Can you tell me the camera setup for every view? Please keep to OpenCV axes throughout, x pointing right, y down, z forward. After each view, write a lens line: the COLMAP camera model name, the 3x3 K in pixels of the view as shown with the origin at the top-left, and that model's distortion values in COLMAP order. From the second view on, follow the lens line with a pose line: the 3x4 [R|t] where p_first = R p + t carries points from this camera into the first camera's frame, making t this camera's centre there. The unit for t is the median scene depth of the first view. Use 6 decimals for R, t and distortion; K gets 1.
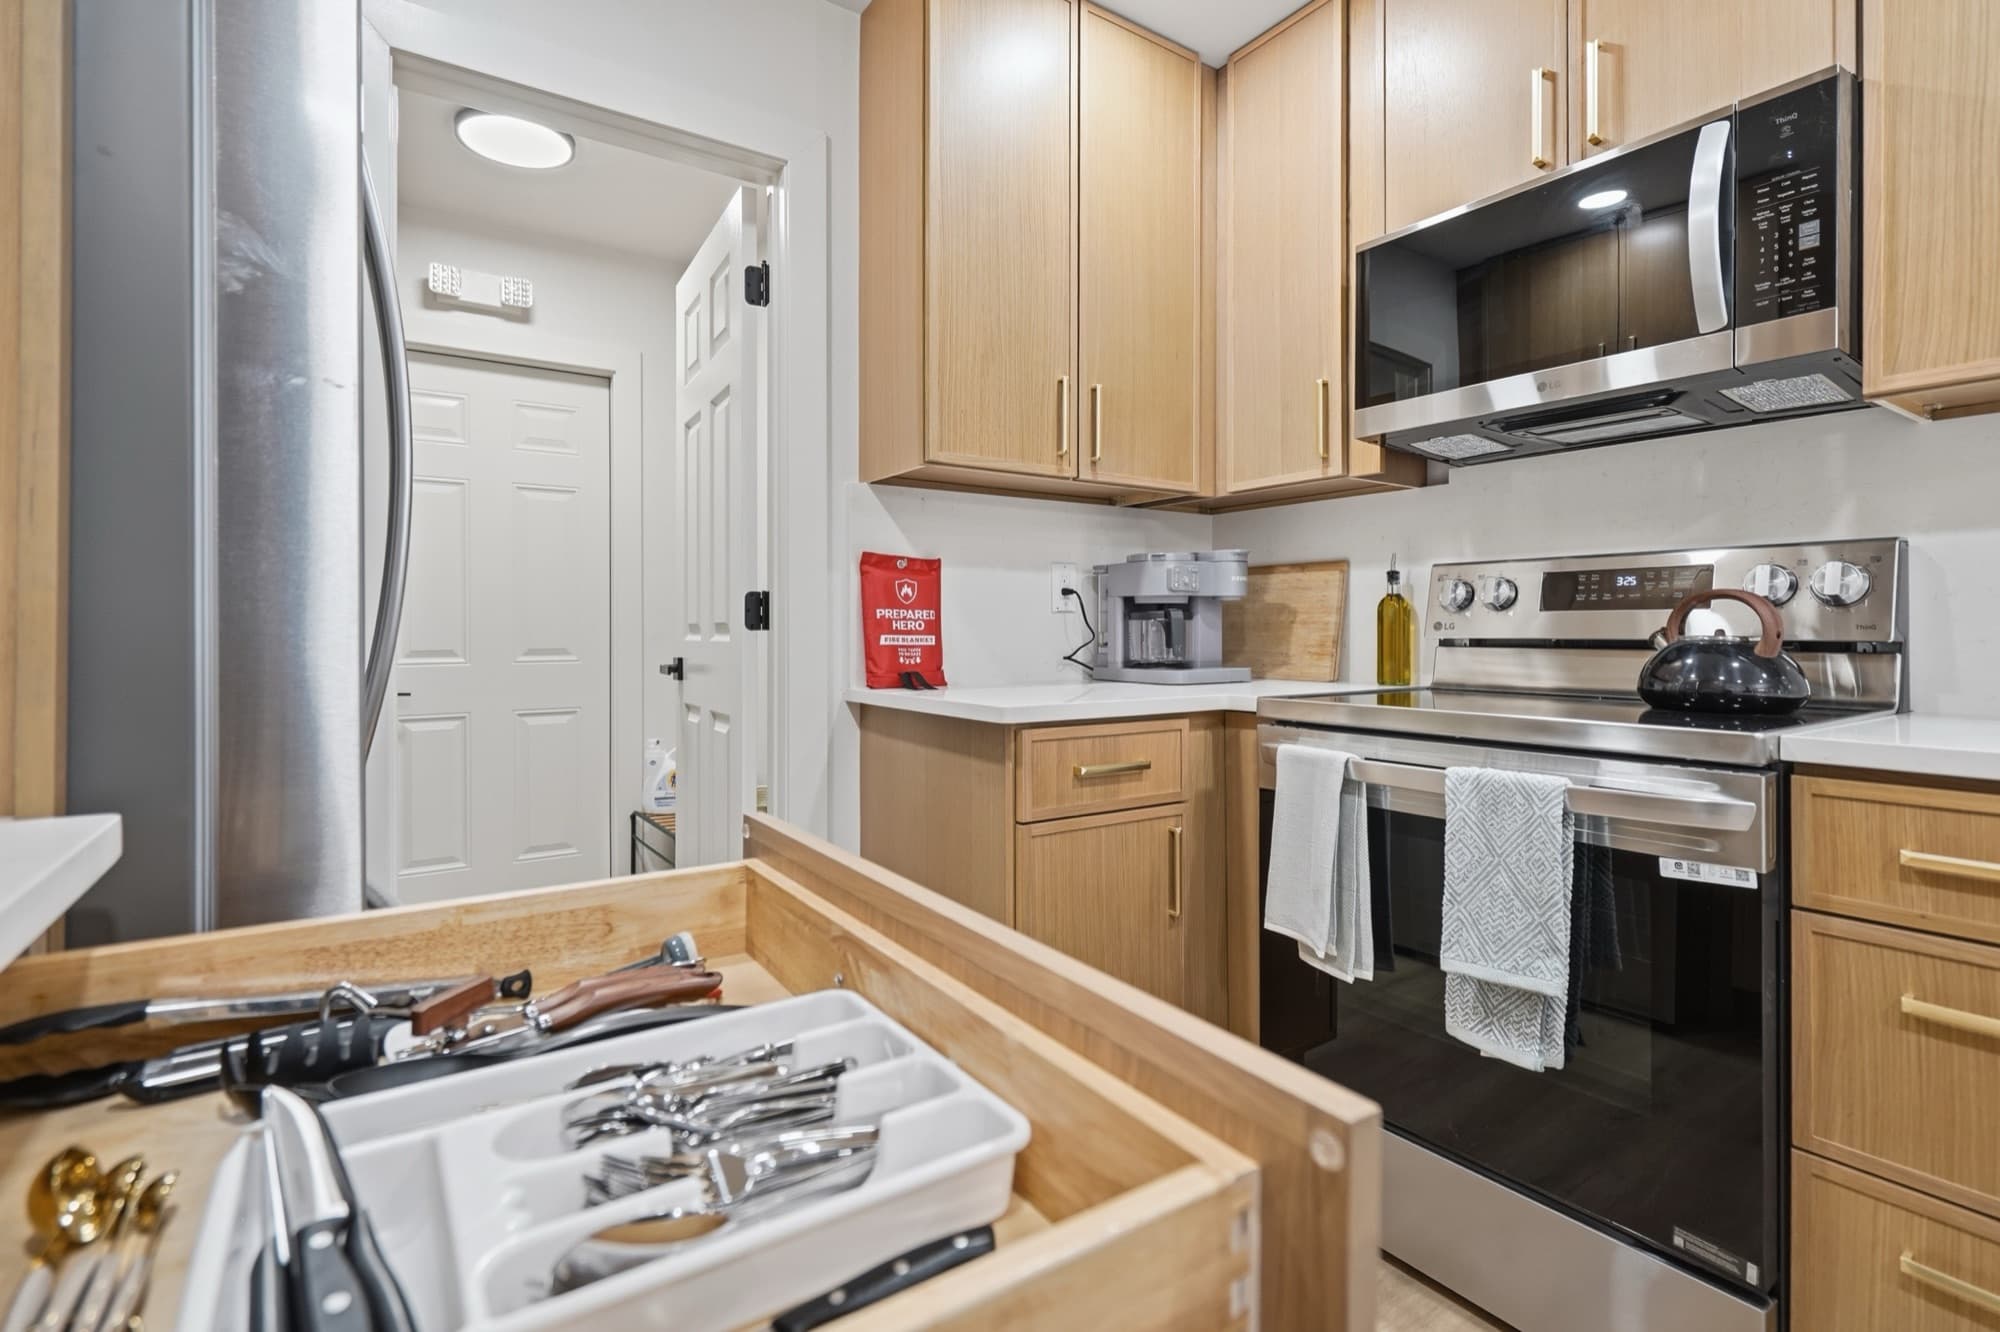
lens RADIAL K [[932.2, 0, 993.0], [0, 932.2, 634.1], [0, 0, 1]] dist [-0.001966, -0.000806]
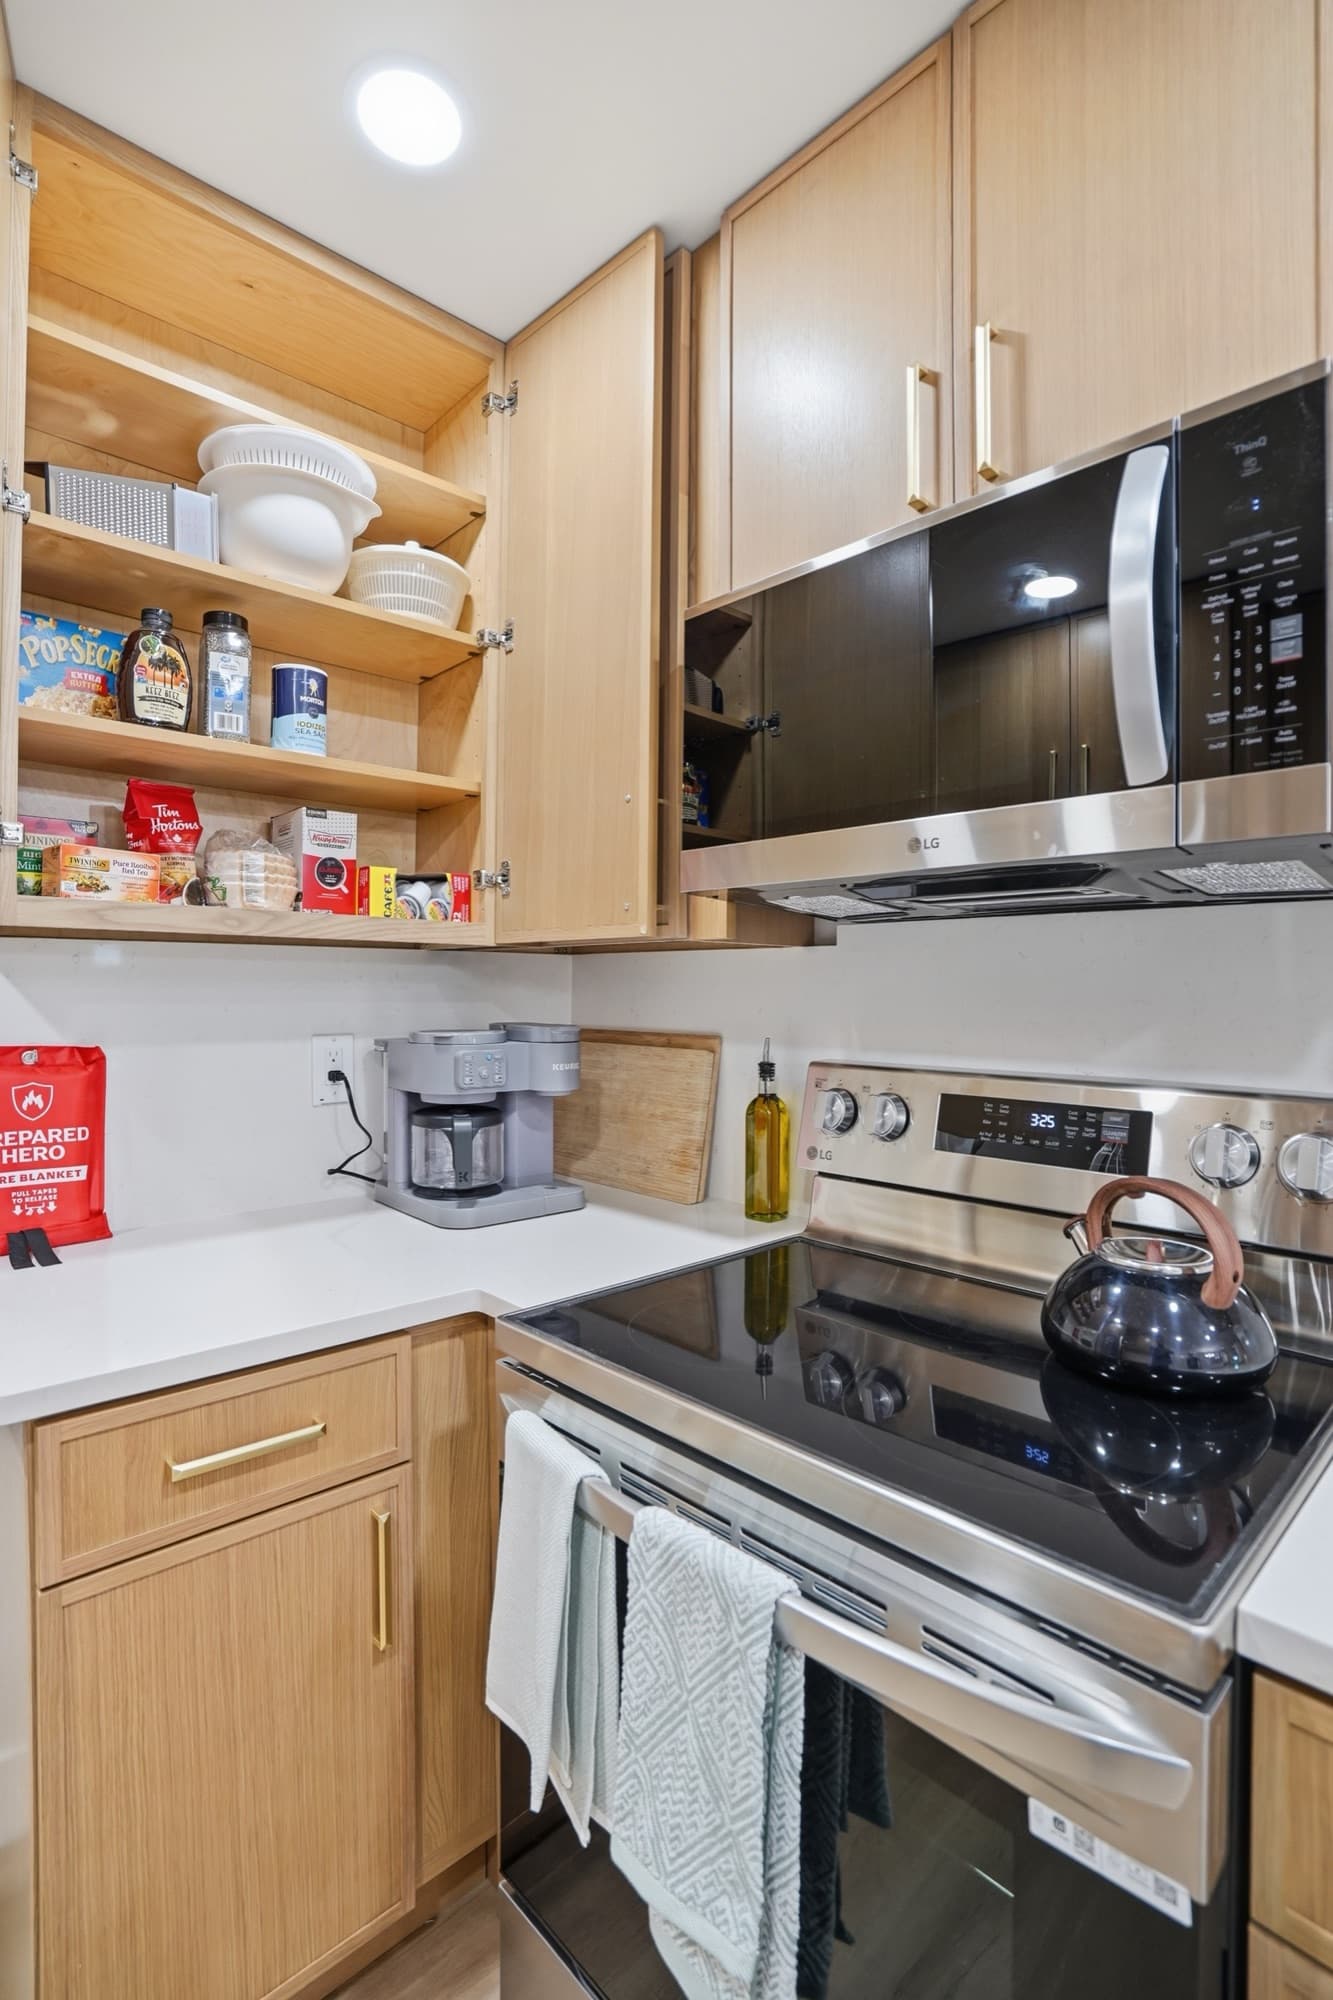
lens RADIAL K [[941.7, 0, 666.5], [0, 941.7, 1000.0], [0, 0, 1]] dist [-0.056540, 0.016965]
pose [[0.987124, 0.004832, 0.159881, 0.295277], [-0.005361, 0.999981, 0.002876, -0.148286], [-0.159864, -0.003697, 0.987132, 0.363372]]
